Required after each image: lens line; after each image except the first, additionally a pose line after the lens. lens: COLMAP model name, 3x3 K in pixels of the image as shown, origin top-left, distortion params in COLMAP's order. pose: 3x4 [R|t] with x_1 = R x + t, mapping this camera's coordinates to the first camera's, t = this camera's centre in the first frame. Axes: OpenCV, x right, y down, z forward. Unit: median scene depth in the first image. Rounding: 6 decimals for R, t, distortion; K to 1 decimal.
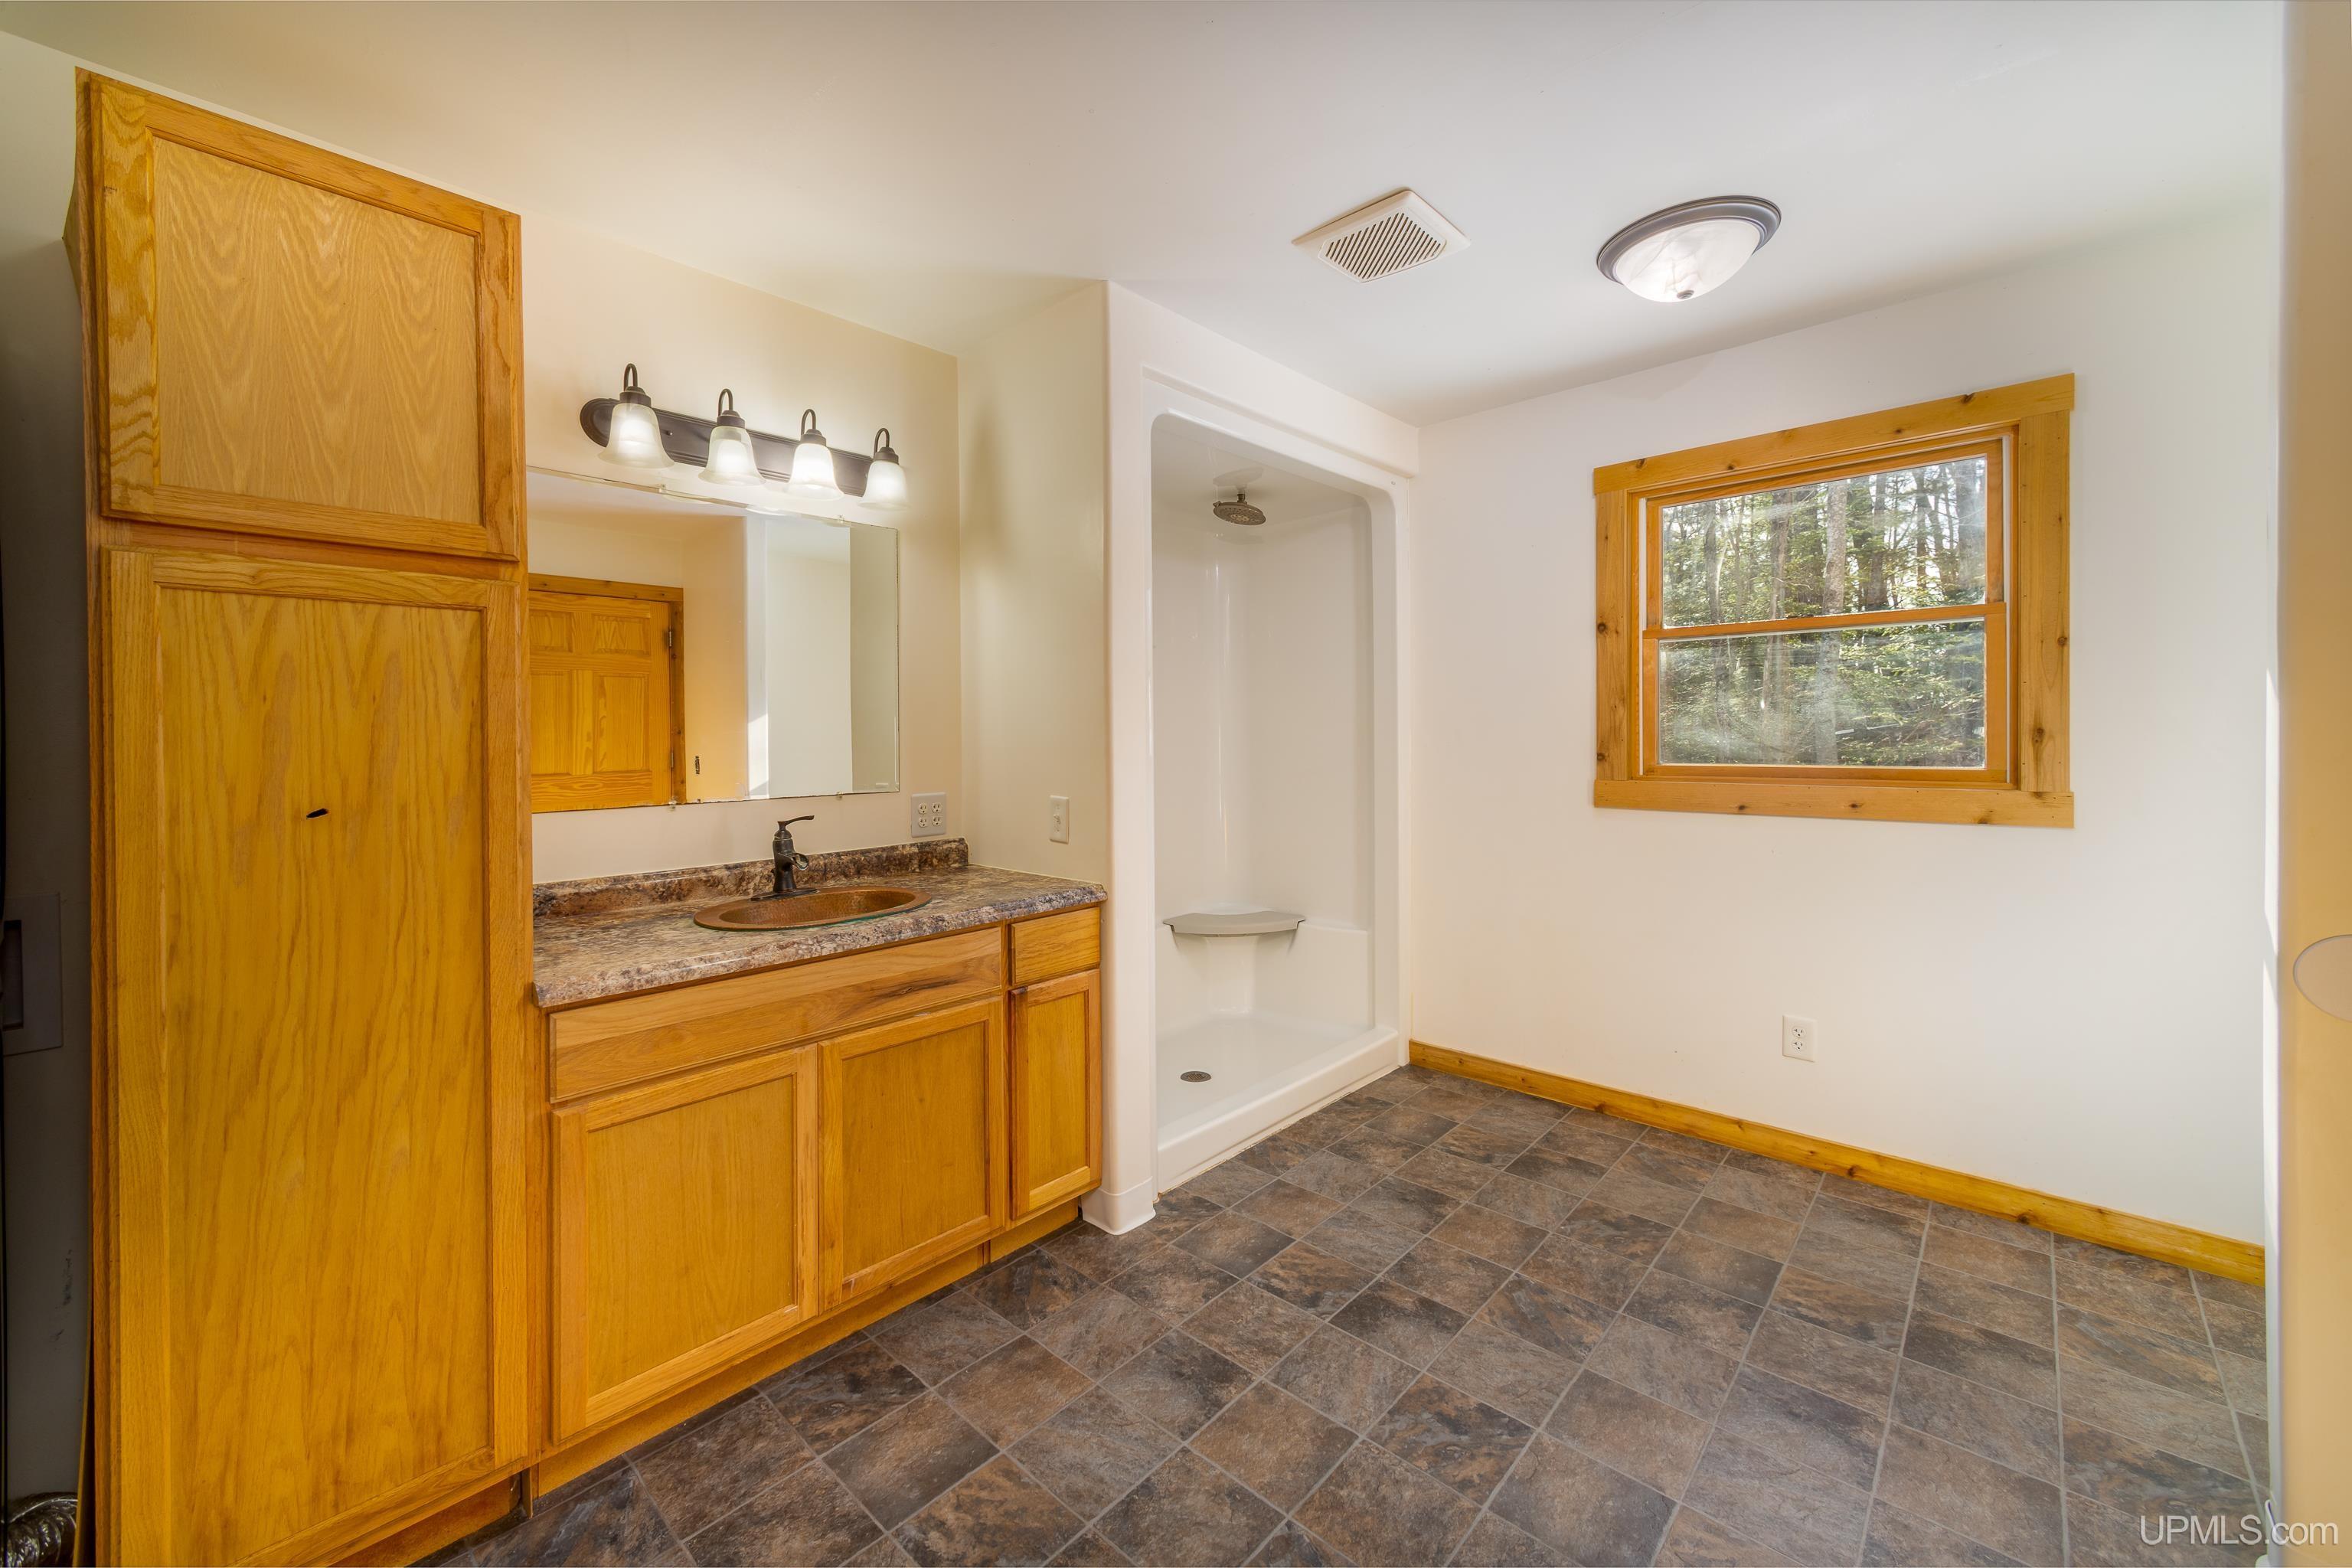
lens RADIAL K [[908.3, 0, 1146.0], [0, 908.3, 730.1], [0, 0, 1]] dist [0.006448, 0.000133]
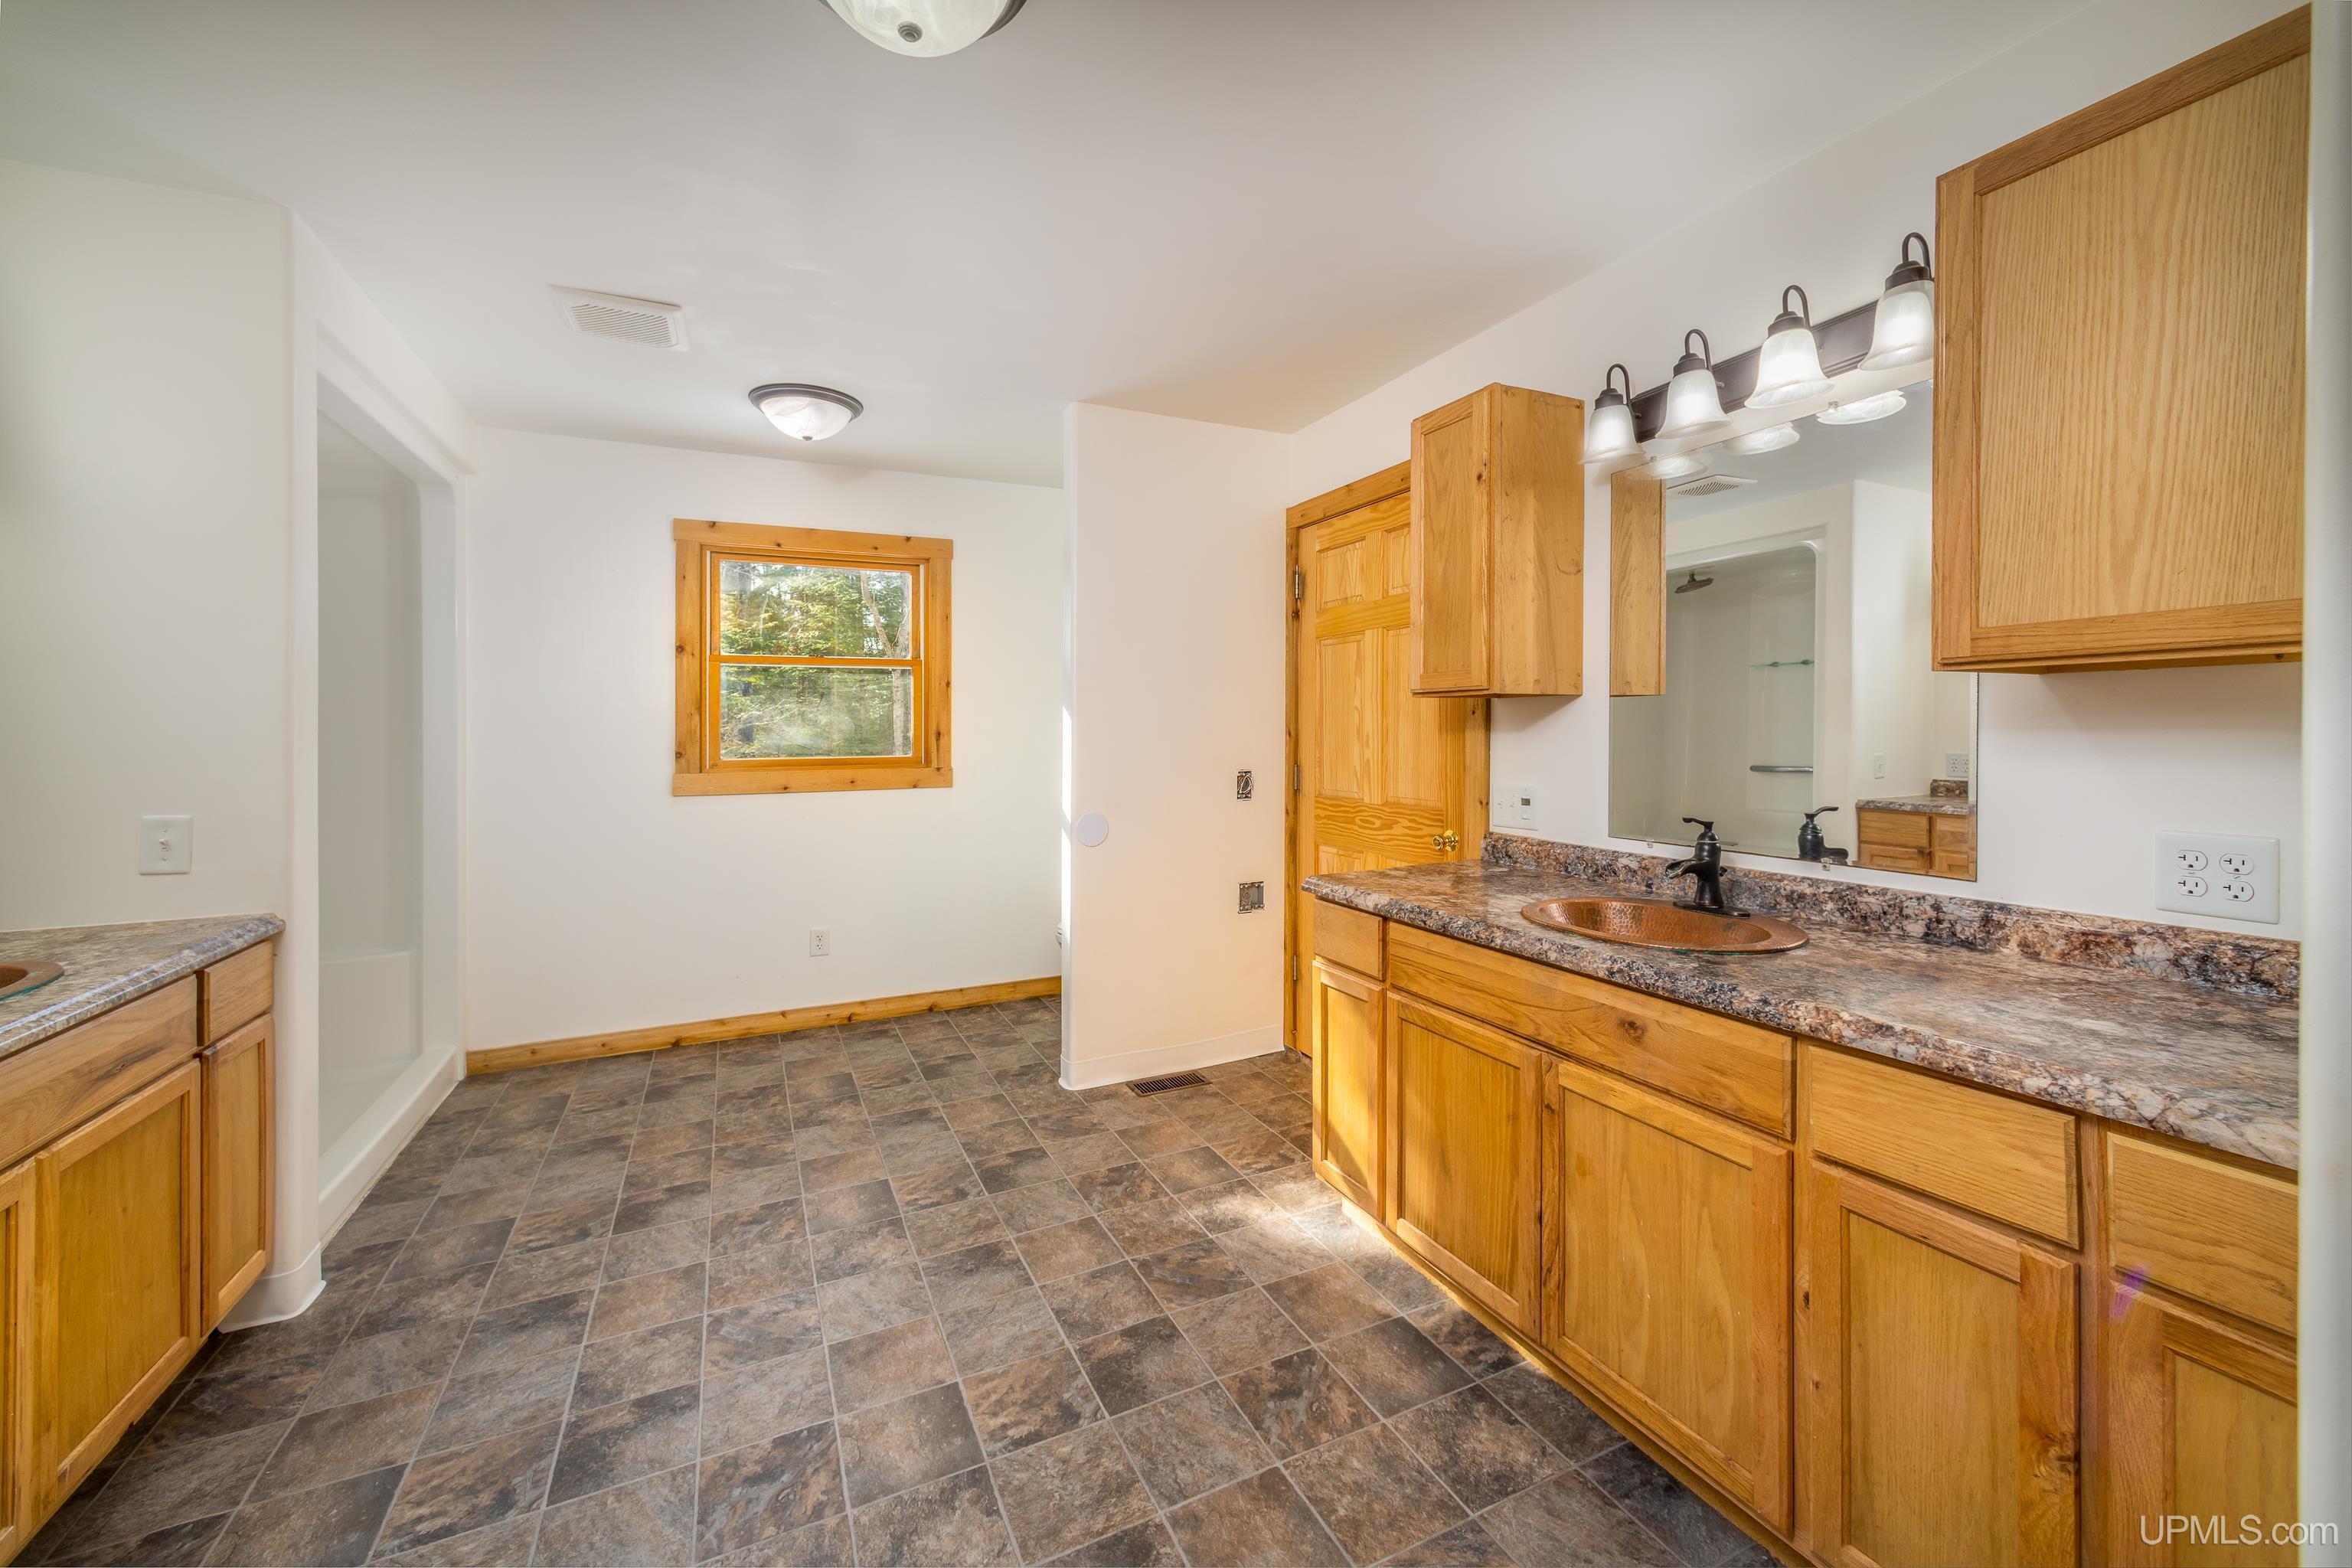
lens RADIAL K [[908.3, 0, 1146.0], [0, 908.3, 730.1], [0, 0, 1]] dist [0.006448, 0.000133]
pose [[0.395758, 0.006448, 0.918332, -0.554753], [-0.001888, 0.999979, -0.006208, 0.004159], [-0.918353, 0.000723, 0.395762, -0.088946]]
